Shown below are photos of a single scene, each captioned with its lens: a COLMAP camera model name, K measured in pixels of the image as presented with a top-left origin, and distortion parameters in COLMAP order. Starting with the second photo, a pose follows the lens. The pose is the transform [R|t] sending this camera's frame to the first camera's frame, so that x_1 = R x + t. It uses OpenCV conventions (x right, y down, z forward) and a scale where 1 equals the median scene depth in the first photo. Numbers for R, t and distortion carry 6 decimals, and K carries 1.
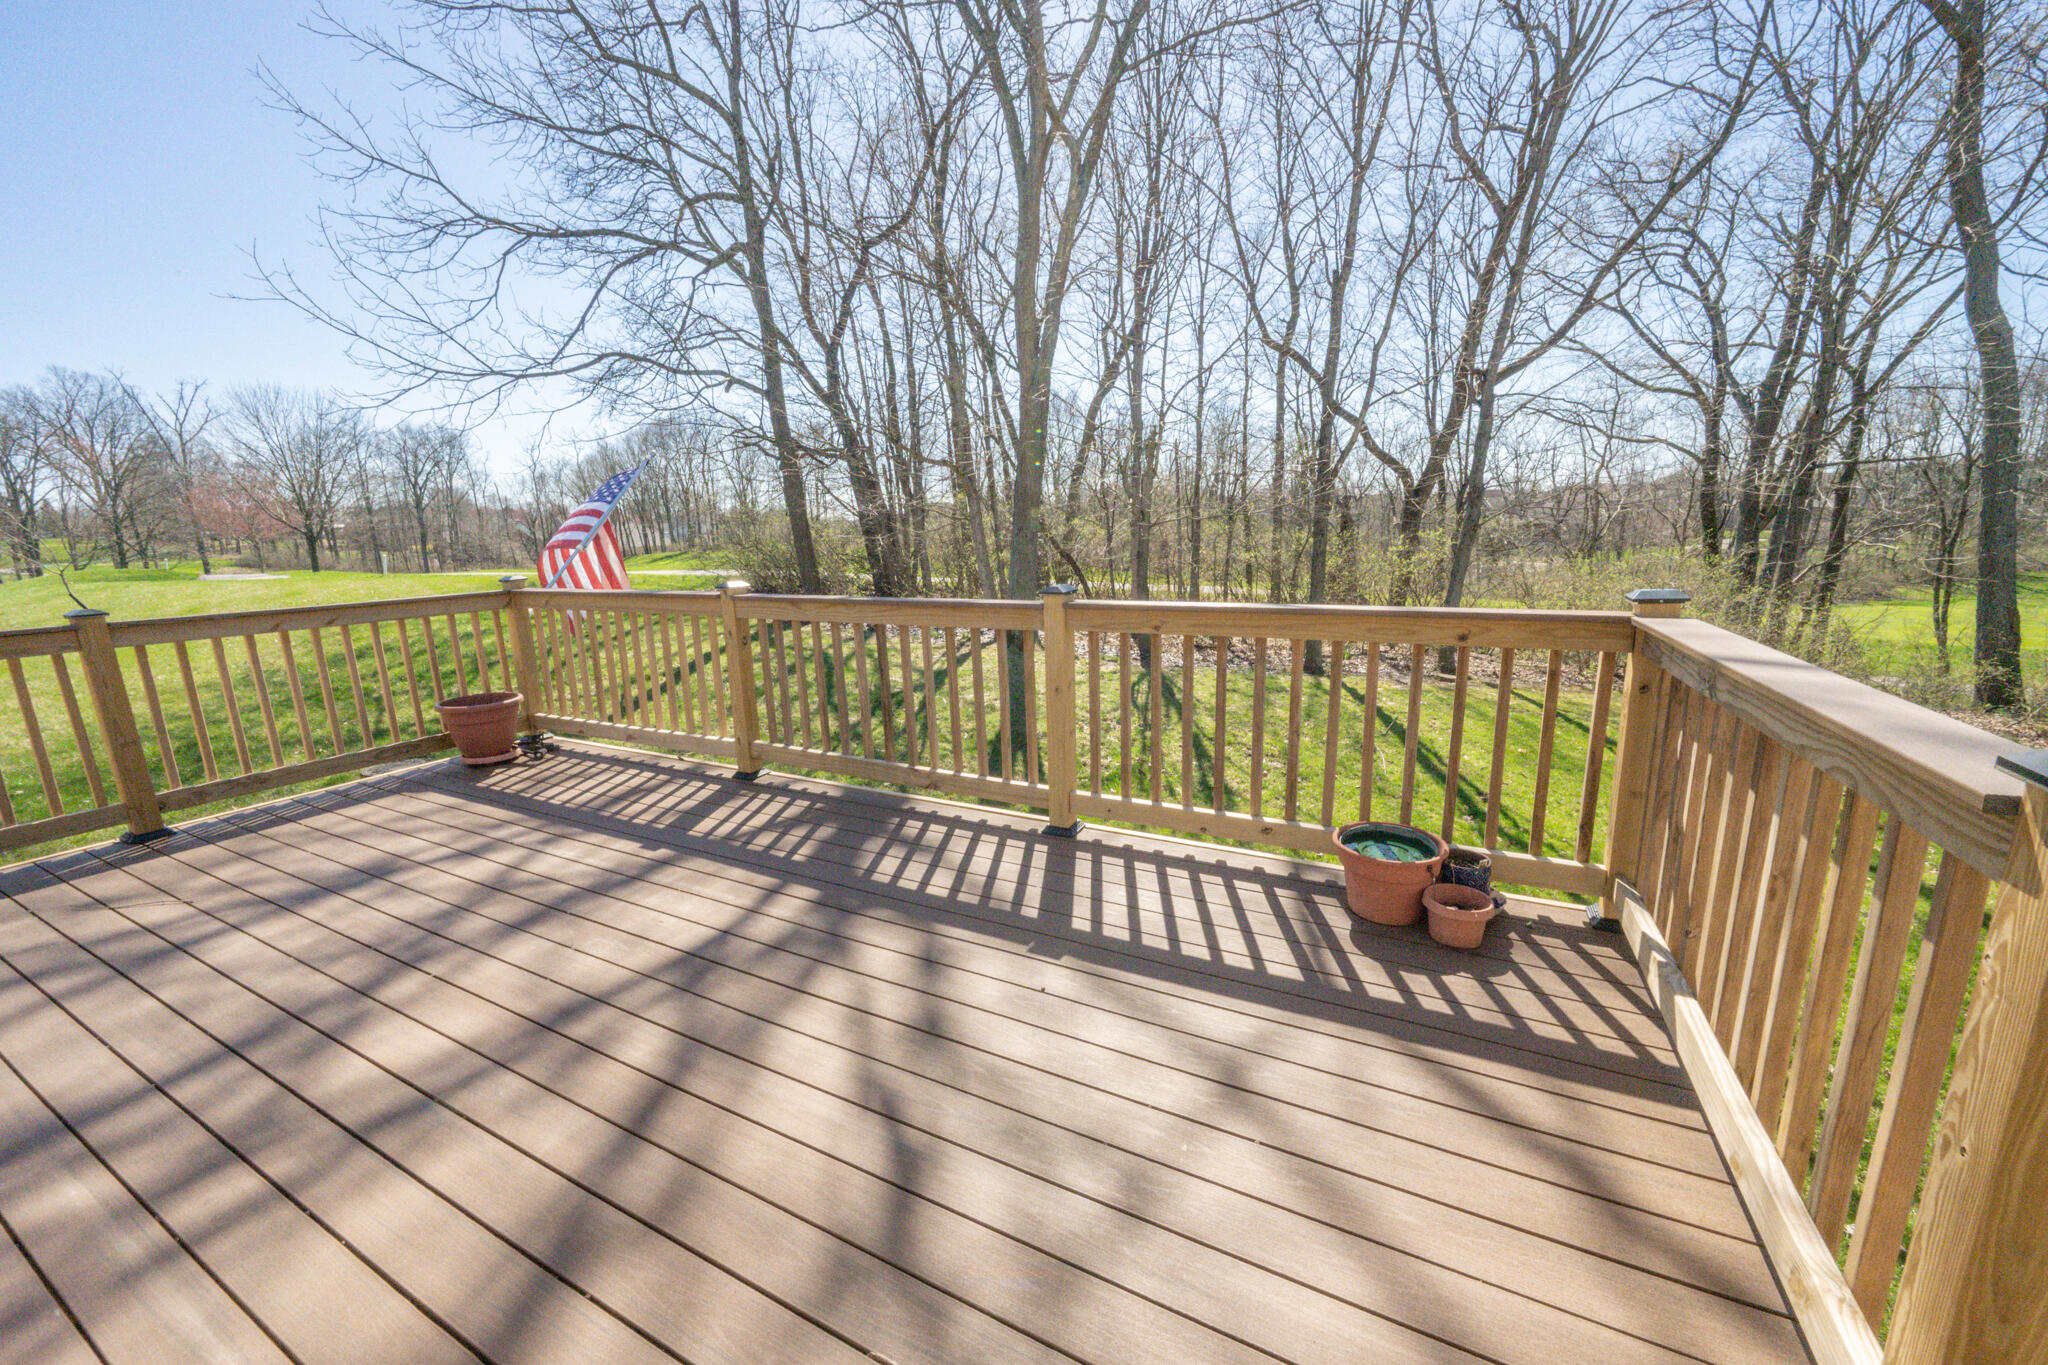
lens RADIAL K [[802.9, 0, 1019.7], [0, 802.9, 690.7], [0, 0, 1]] dist [-0.000889, 0.000464]
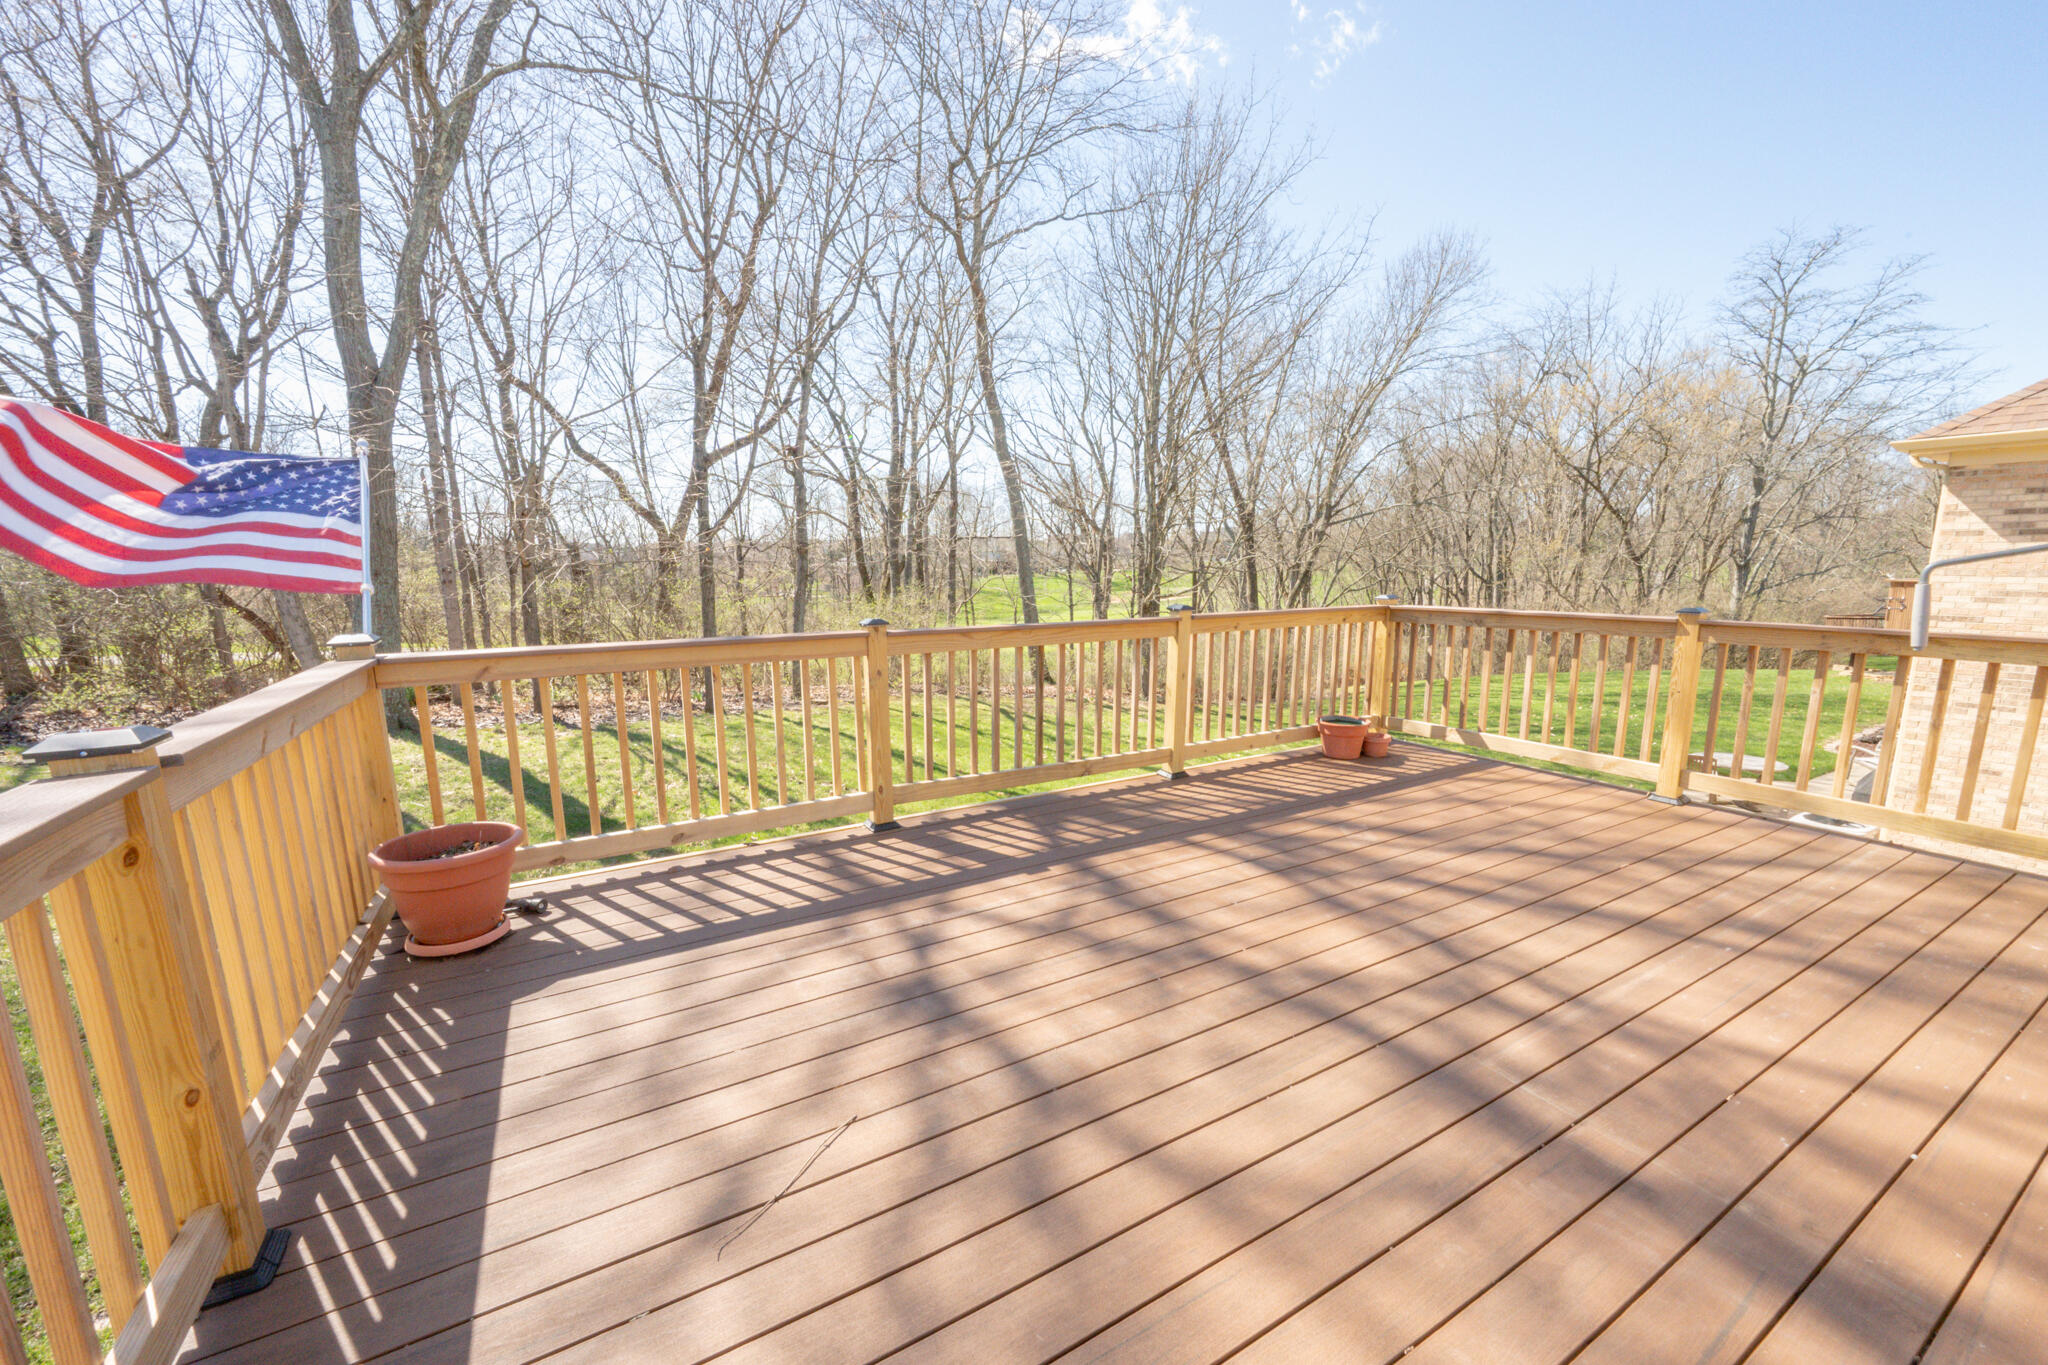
lens RADIAL K [[802.9, 0, 1031.0], [0, 802.9, 670.7], [0, 0, 1]] dist [-0.000889, 0.000464]
pose [[0.525017, -0.091512, 0.846158, -1.386180], [0.168345, 0.985726, 0.002152, -0.061348], [-0.834276, 0.141317, 0.532928, 0.460490]]
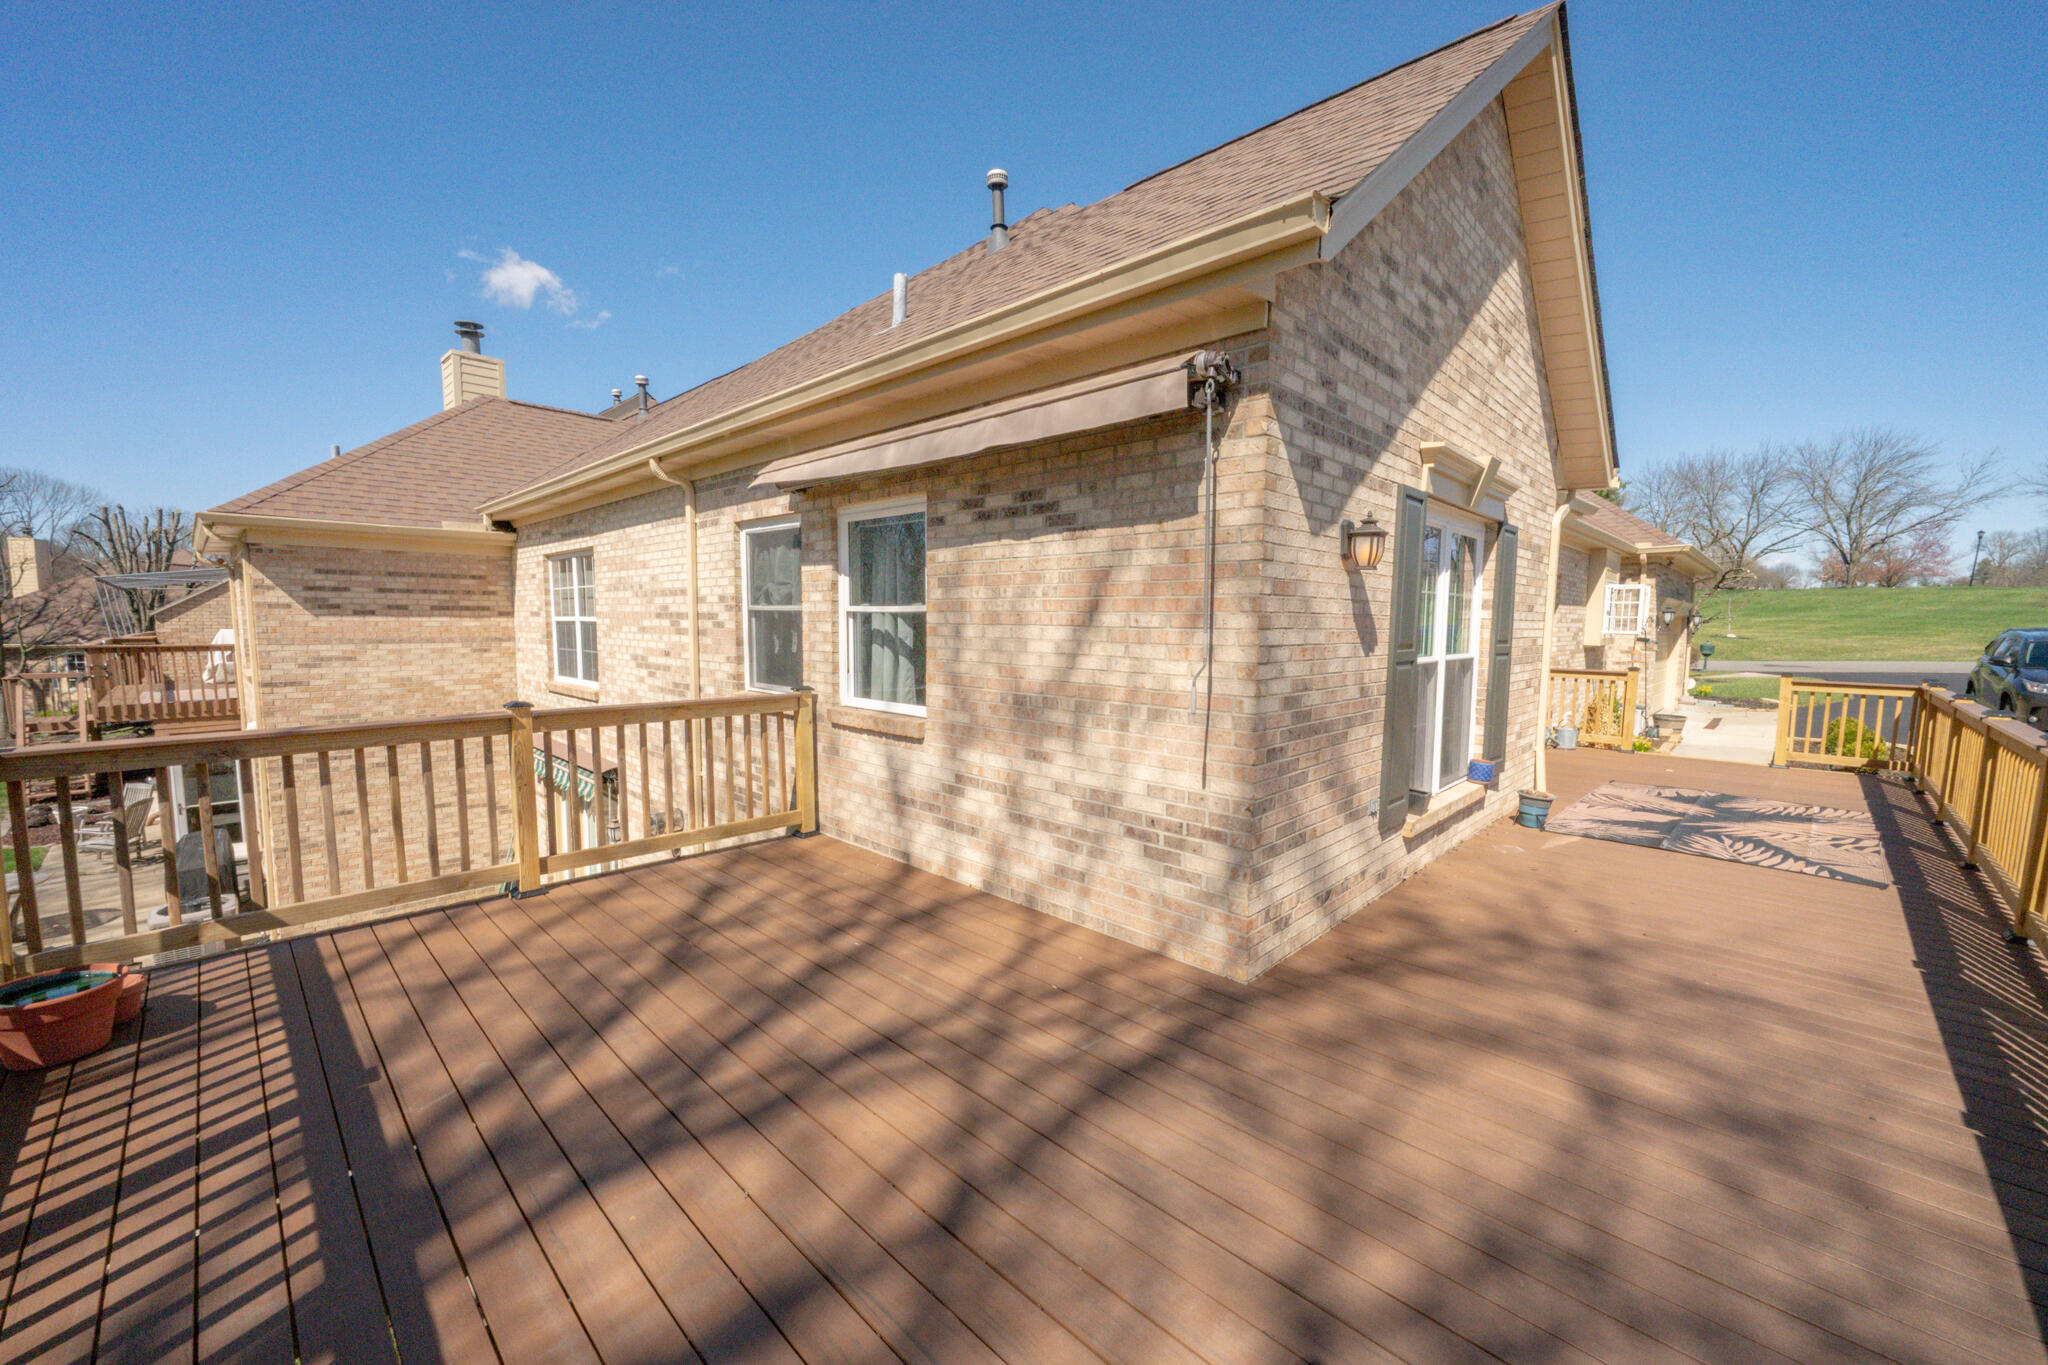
lens RADIAL K [[802.9, 0, 1026.1], [0, 802.9, 692.3], [0, 0, 1]] dist [-0.000889, 0.000464]
pose [[-0.958164, -0.009809, 0.286050, -0.839400], [0.073632, 0.957328, 0.279466, -0.298315], [-0.276585, 0.288837, -0.916555, 1.226341]]
